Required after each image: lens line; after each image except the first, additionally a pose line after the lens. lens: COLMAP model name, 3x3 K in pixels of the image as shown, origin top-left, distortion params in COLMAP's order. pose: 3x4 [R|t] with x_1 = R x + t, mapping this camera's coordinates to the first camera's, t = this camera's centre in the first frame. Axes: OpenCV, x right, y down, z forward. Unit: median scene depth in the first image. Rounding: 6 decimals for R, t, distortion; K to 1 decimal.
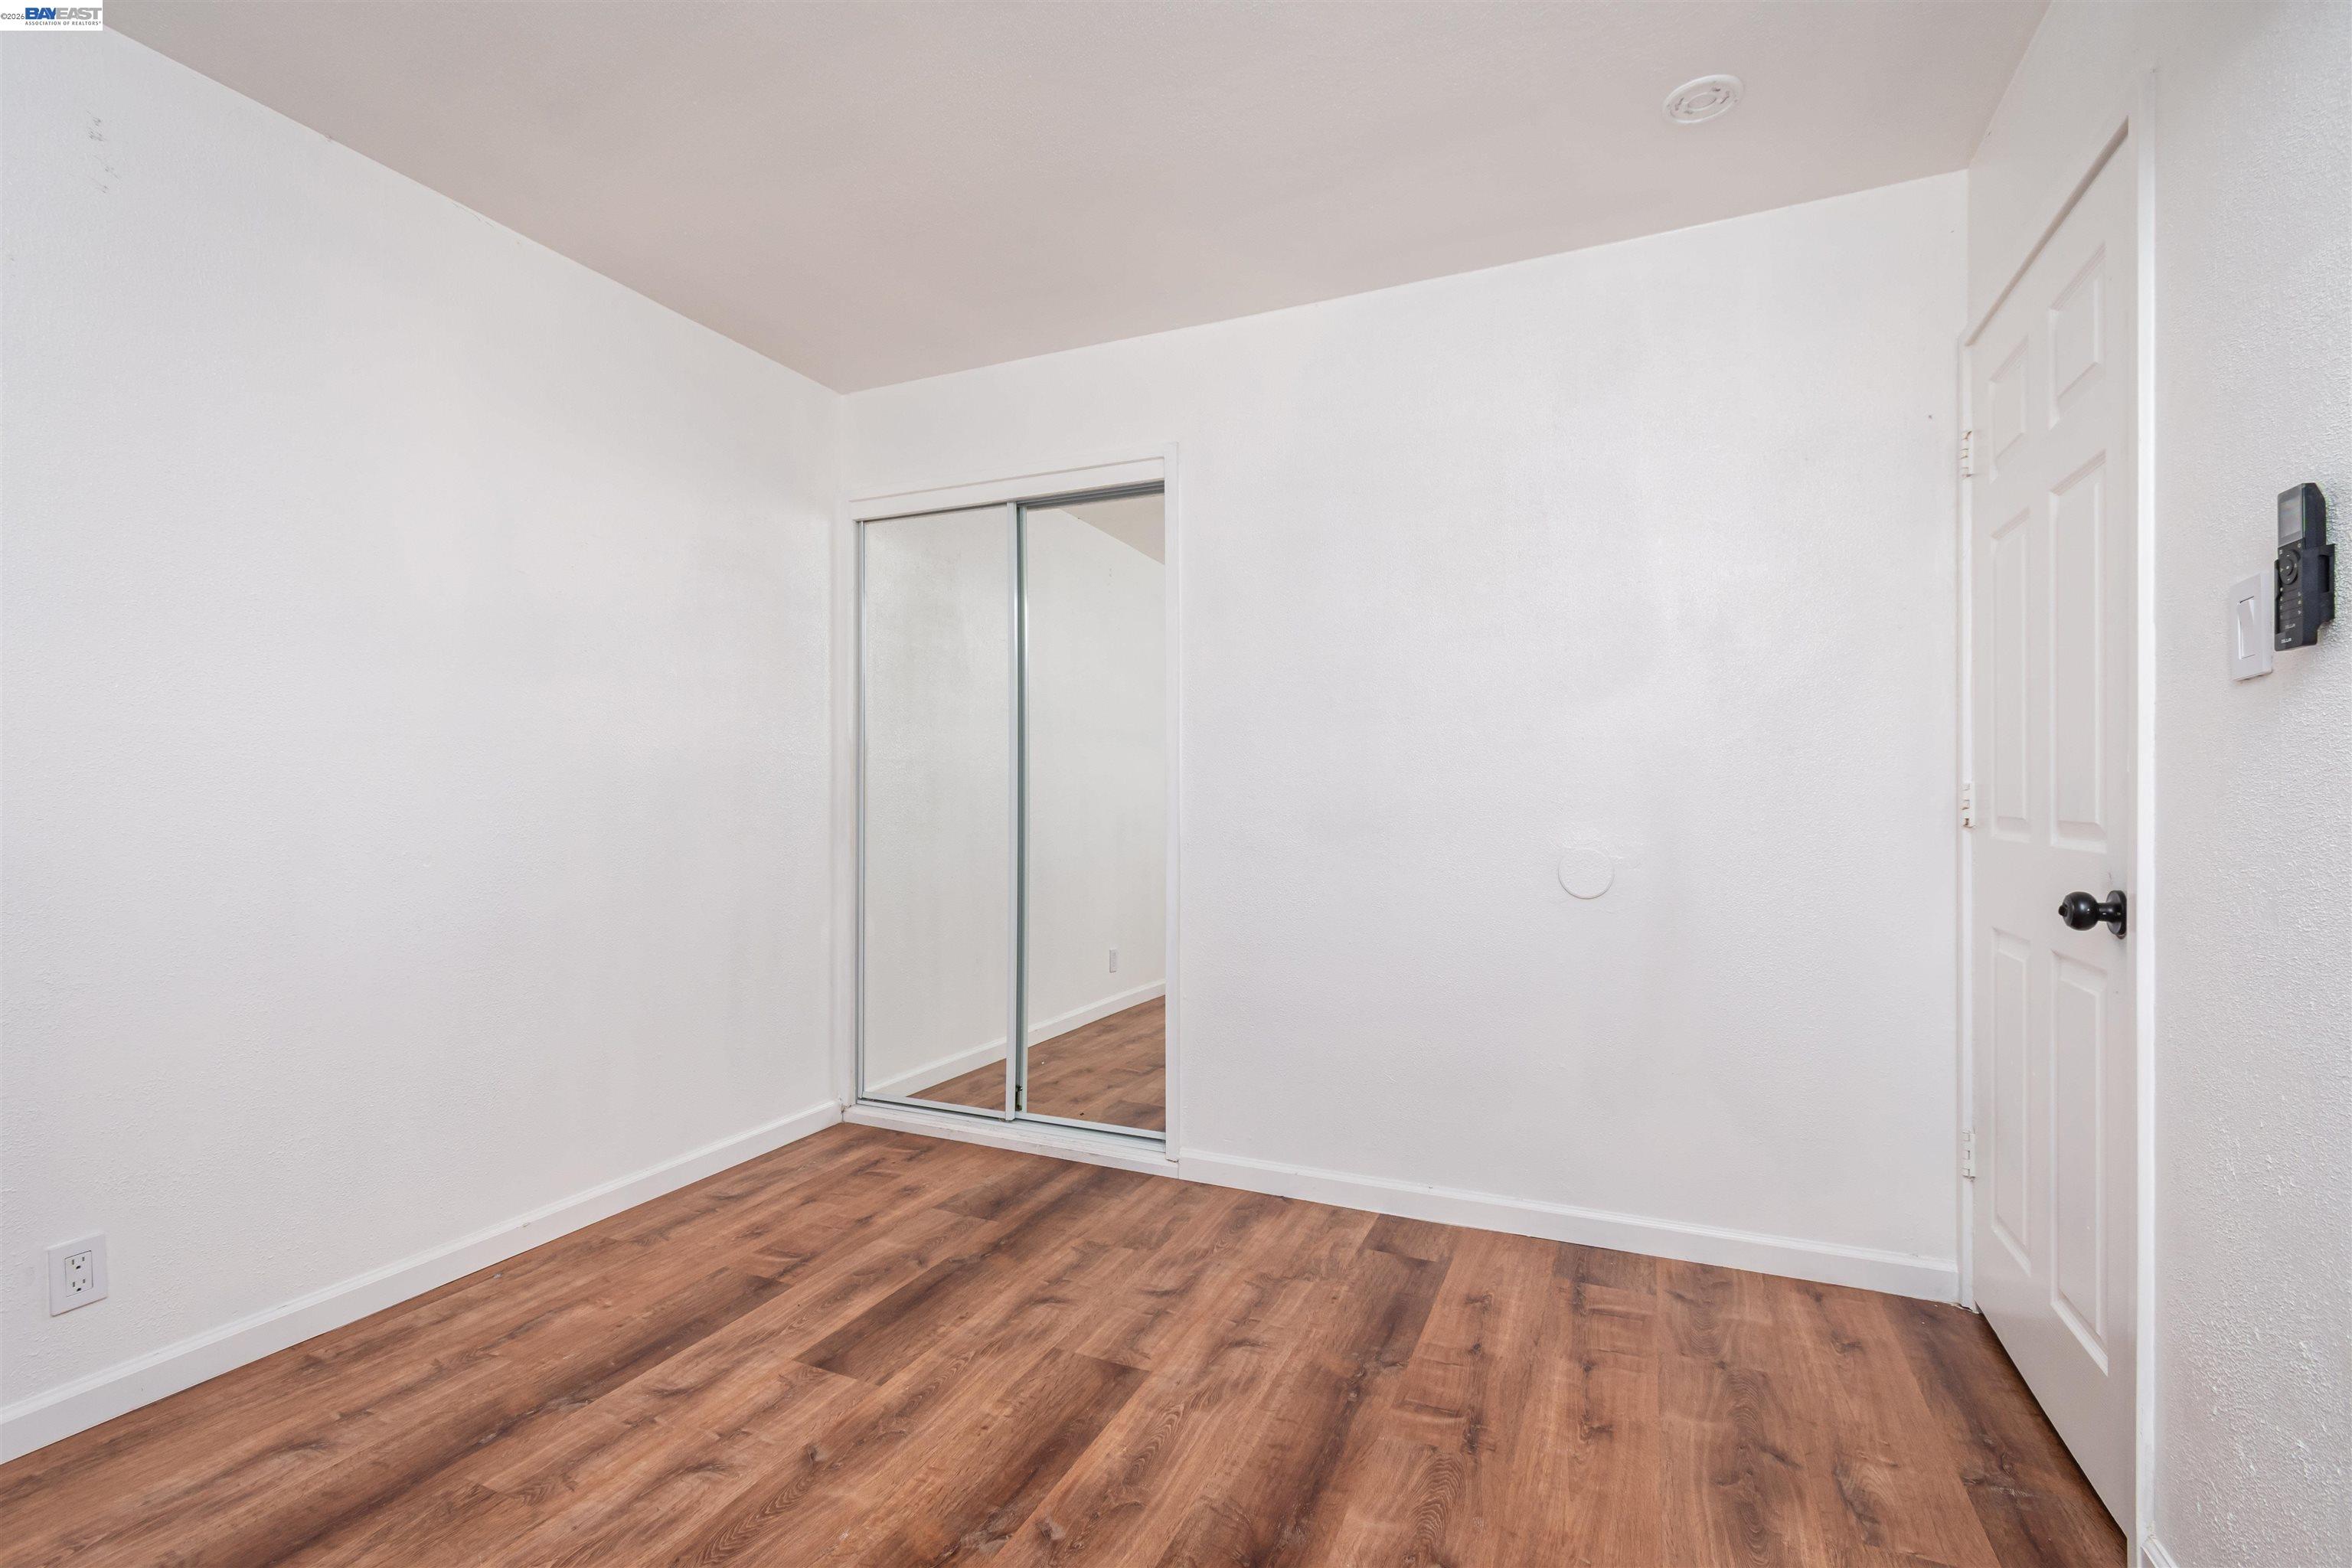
lens RADIAL K [[1045.8, 0, 1173.7], [0, 1045.8, 789.5], [0, 0, 1]] dist [-0.001307, -0.000313]
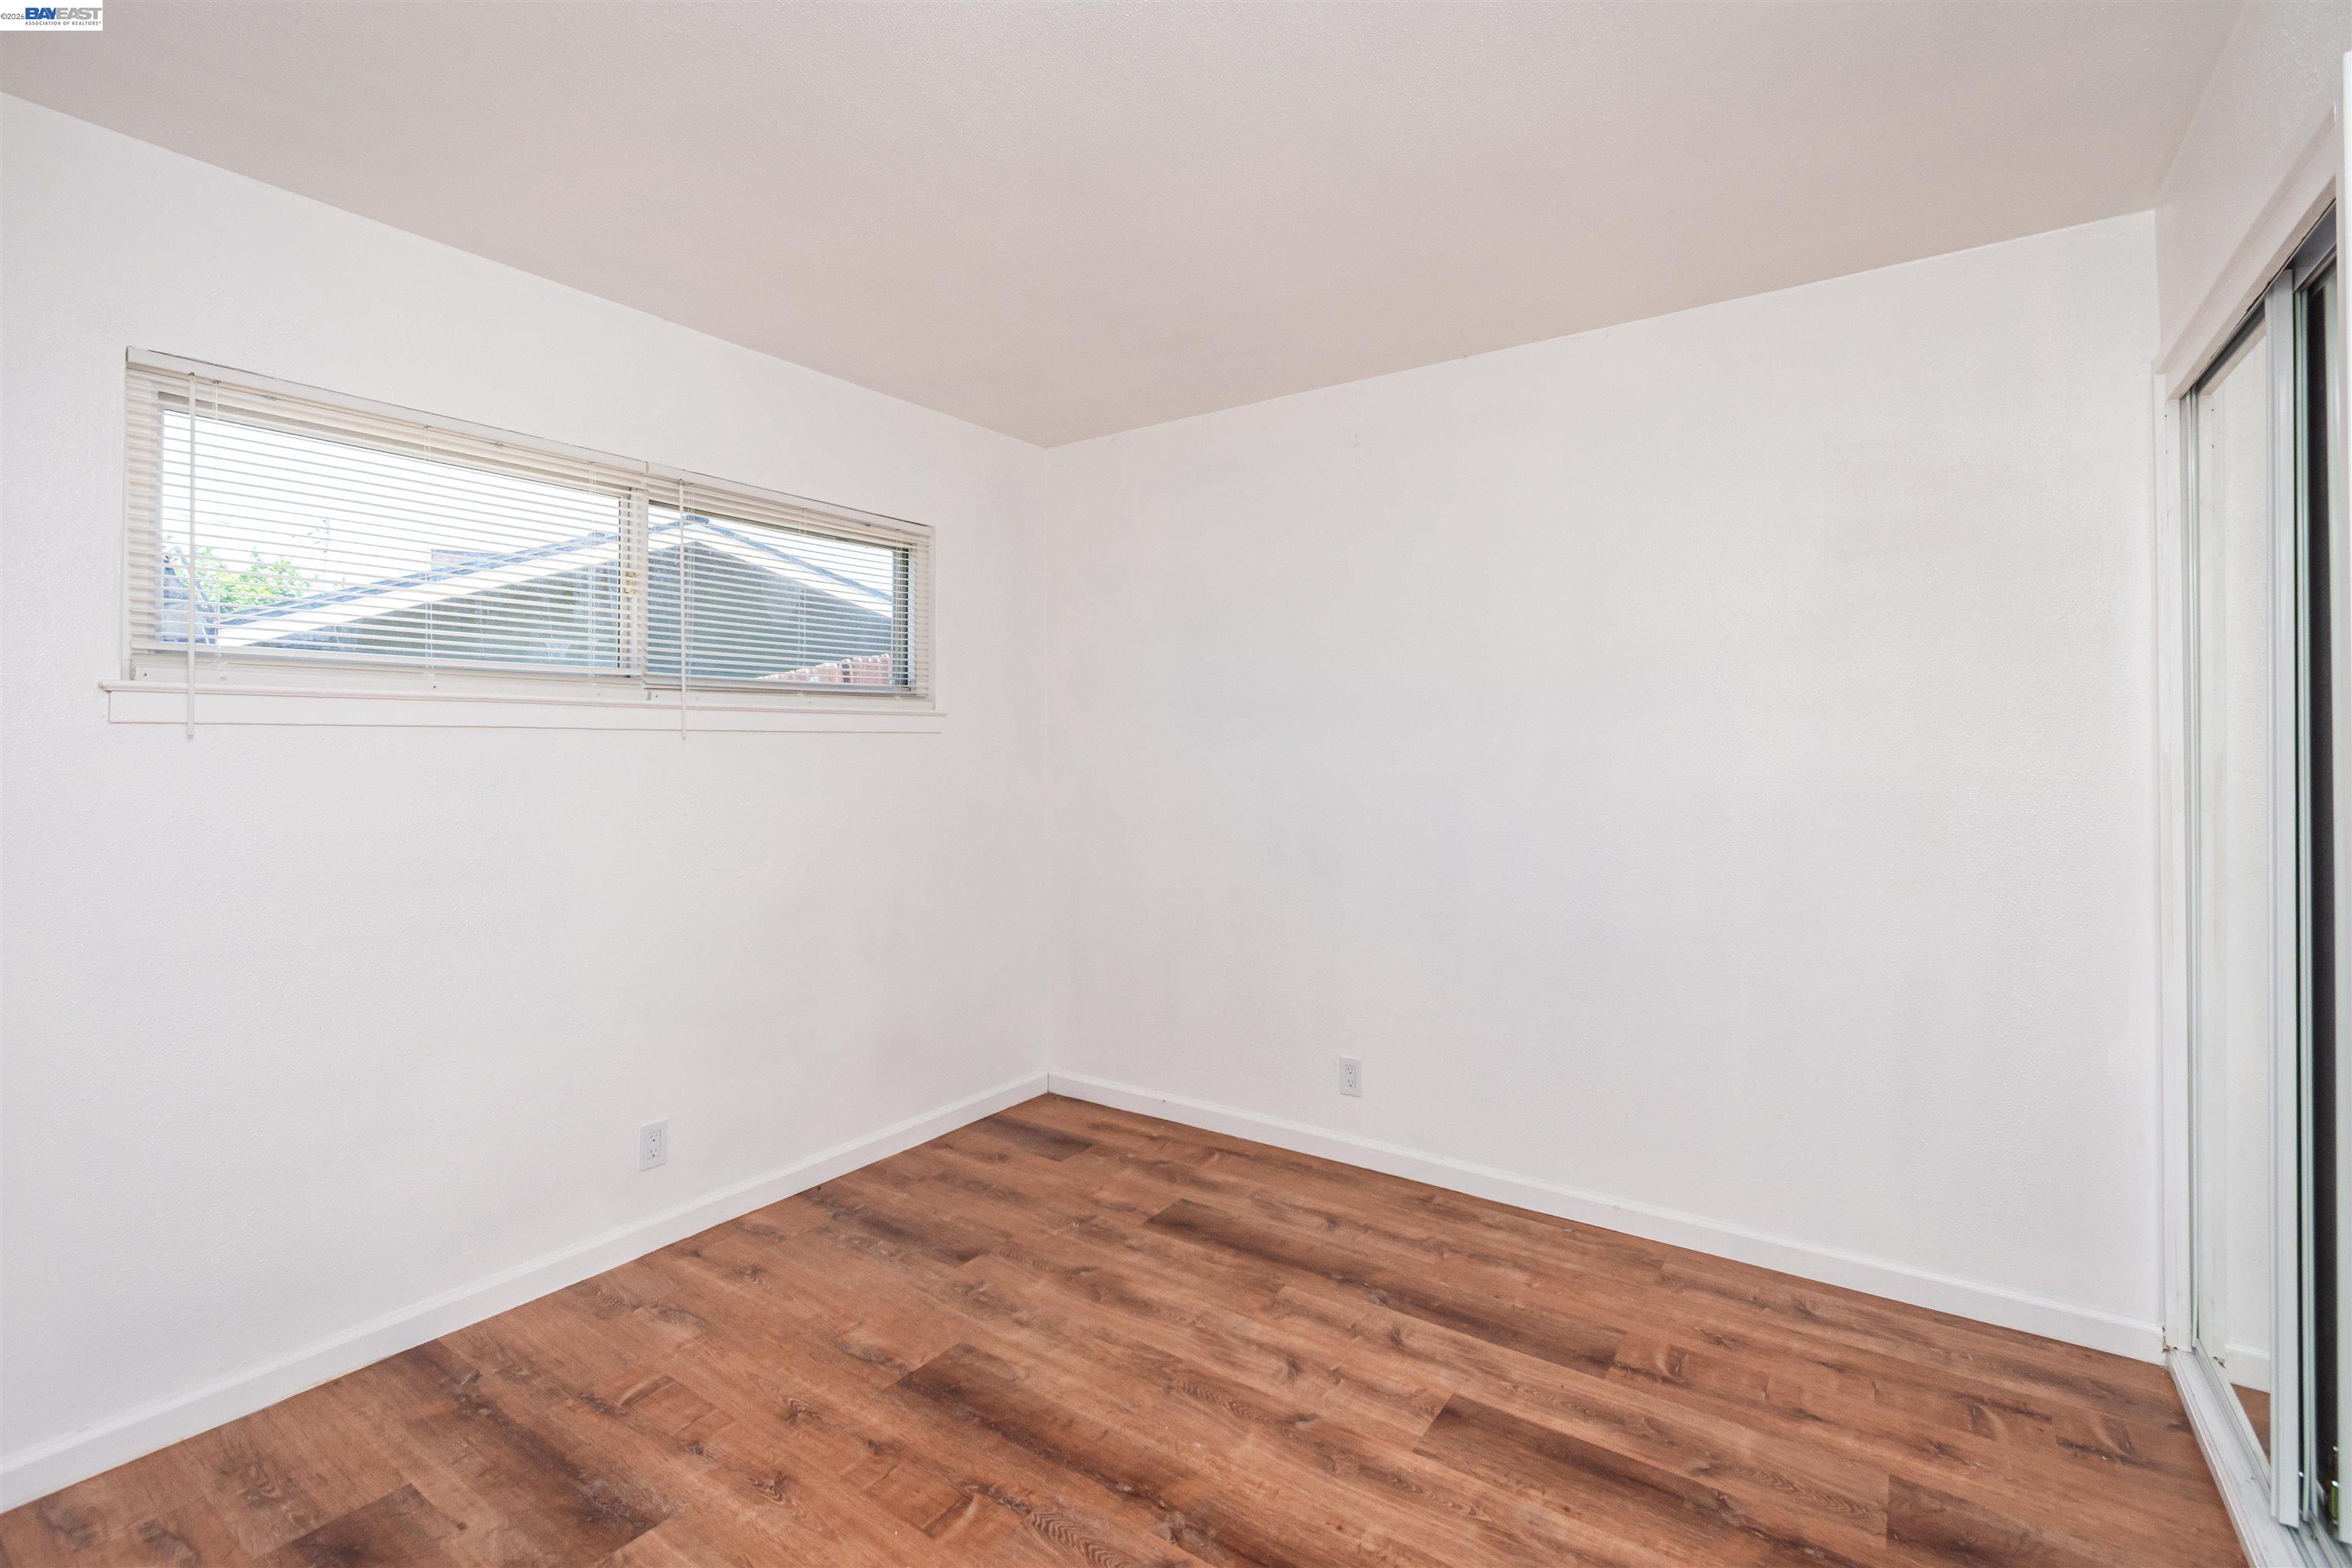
lens RADIAL K [[1045.8, 0, 1173.6], [0, 1045.8, 761.7], [0, 0, 1]] dist [-0.001307, -0.000313]
pose [[-0.185931, 0.013156, -0.982475, 0.647057], [0.005097, 0.999910, 0.012425, -0.091388], [0.982550, -0.002698, -0.185981, 0.845710]]
